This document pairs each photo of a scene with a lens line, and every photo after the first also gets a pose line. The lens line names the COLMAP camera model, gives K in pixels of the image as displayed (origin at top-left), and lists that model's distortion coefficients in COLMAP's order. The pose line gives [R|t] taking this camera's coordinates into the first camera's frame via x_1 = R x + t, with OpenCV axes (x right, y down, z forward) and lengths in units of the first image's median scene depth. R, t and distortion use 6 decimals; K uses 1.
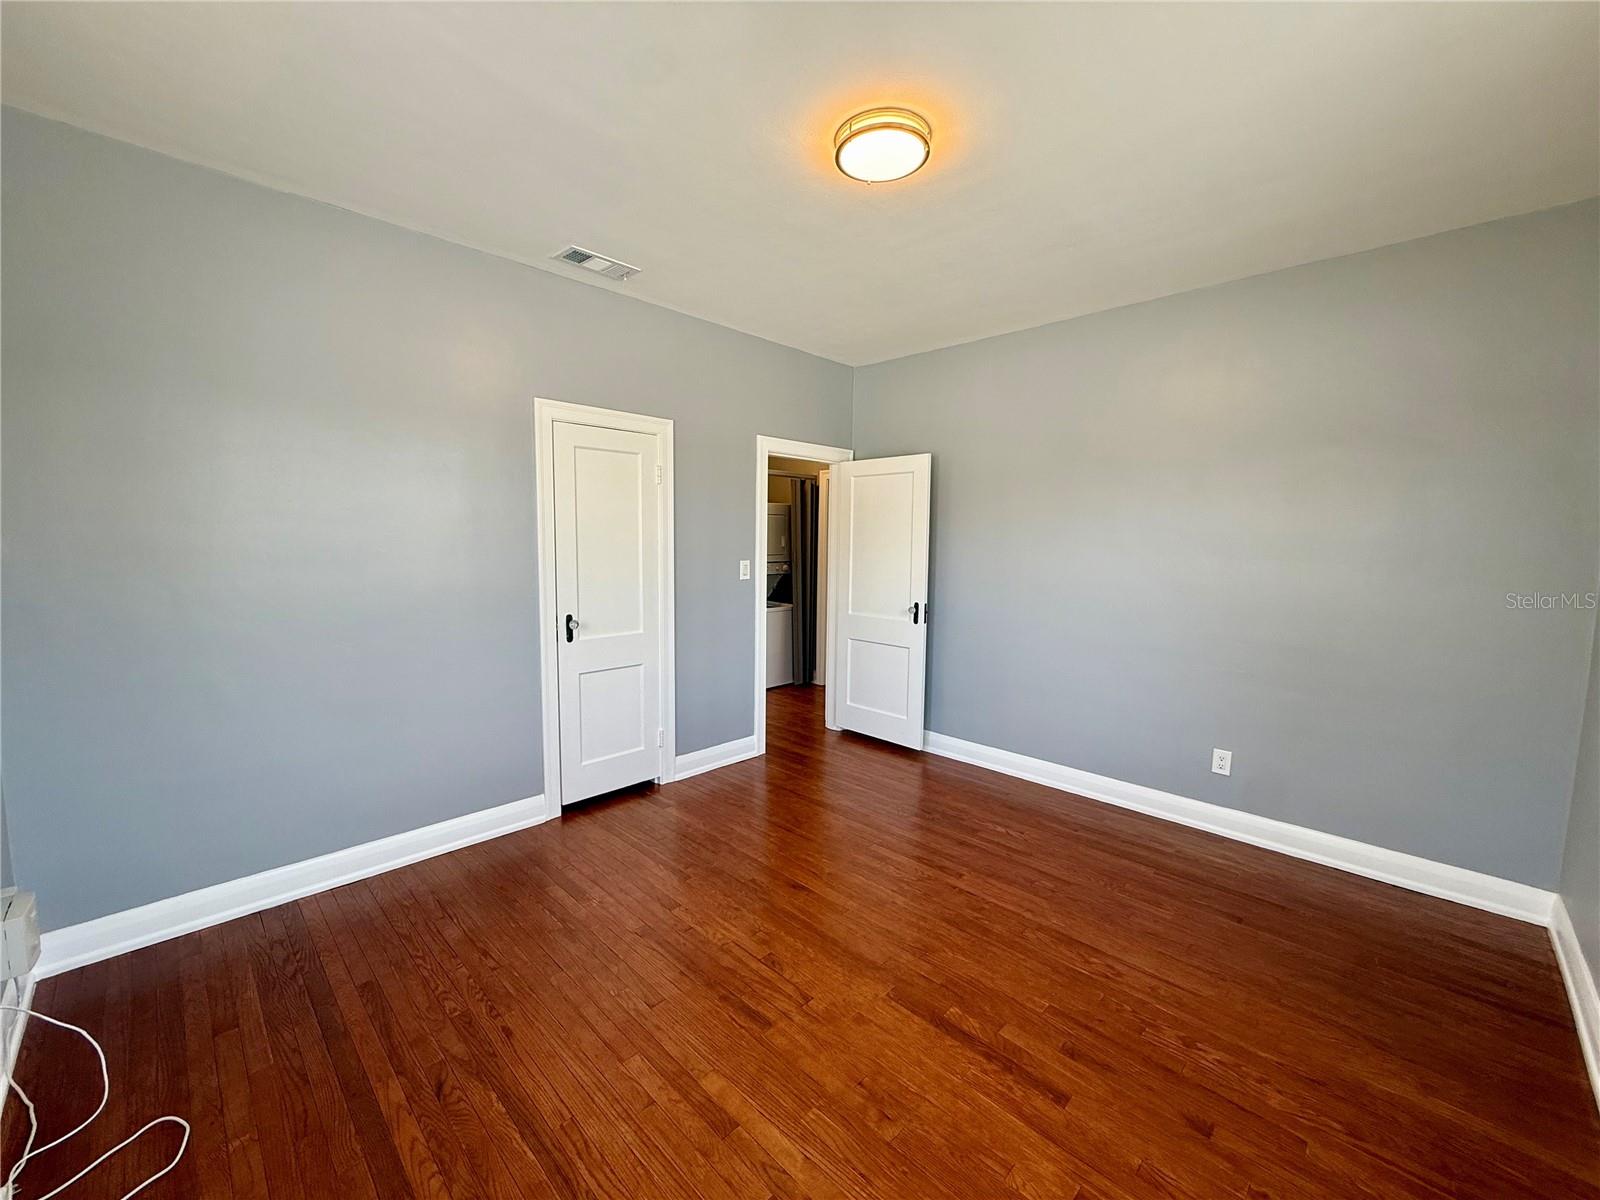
lens RADIAL K [[636.9, 0, 783.4], [0, 636.9, 601.3], [0, 0, 1]] dist [-0.000714, 0.000971]
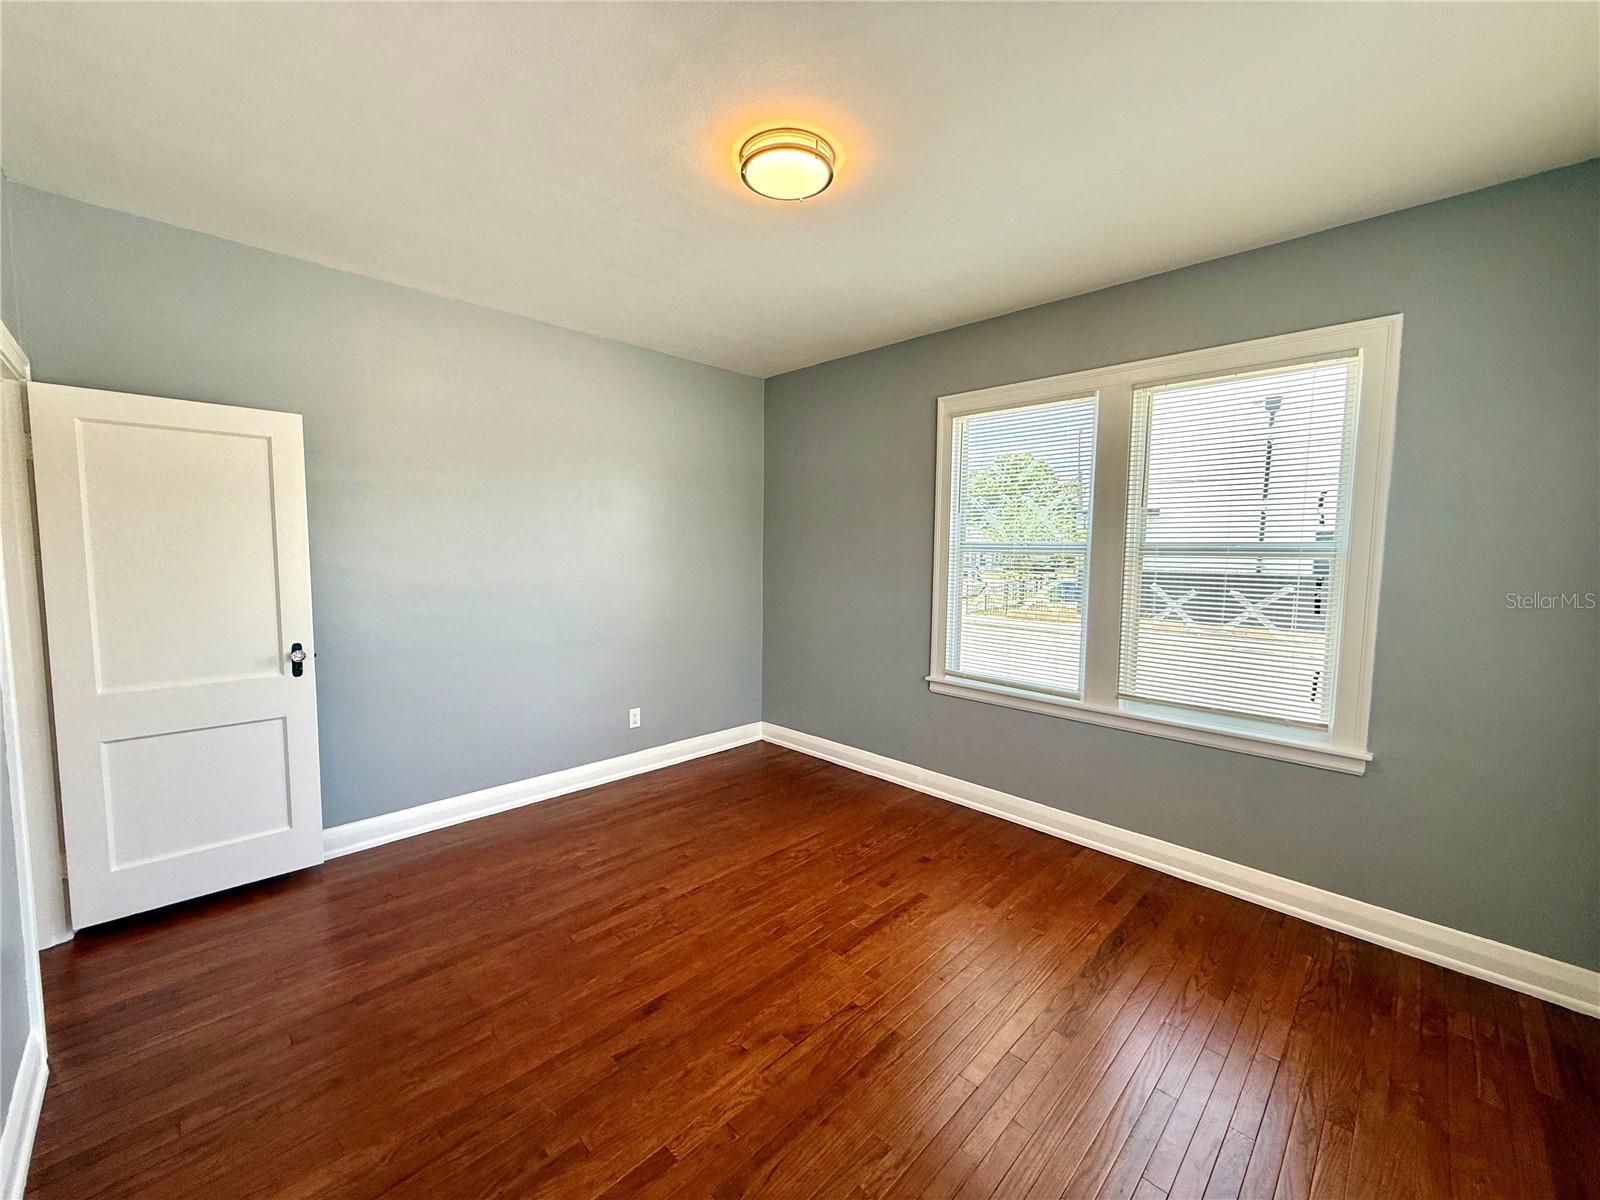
lens RADIAL K [[636.9, 0, 795.5], [0, 636.9, 595.7], [0, 0, 1]] dist [-0.000714, 0.000971]
pose [[-0.001866, -0.090002, 0.995940, -0.637607], [0.089099, 0.991965, 0.089810, -0.089485], [-0.996021, 0.088905, 0.006169, 0.711979]]
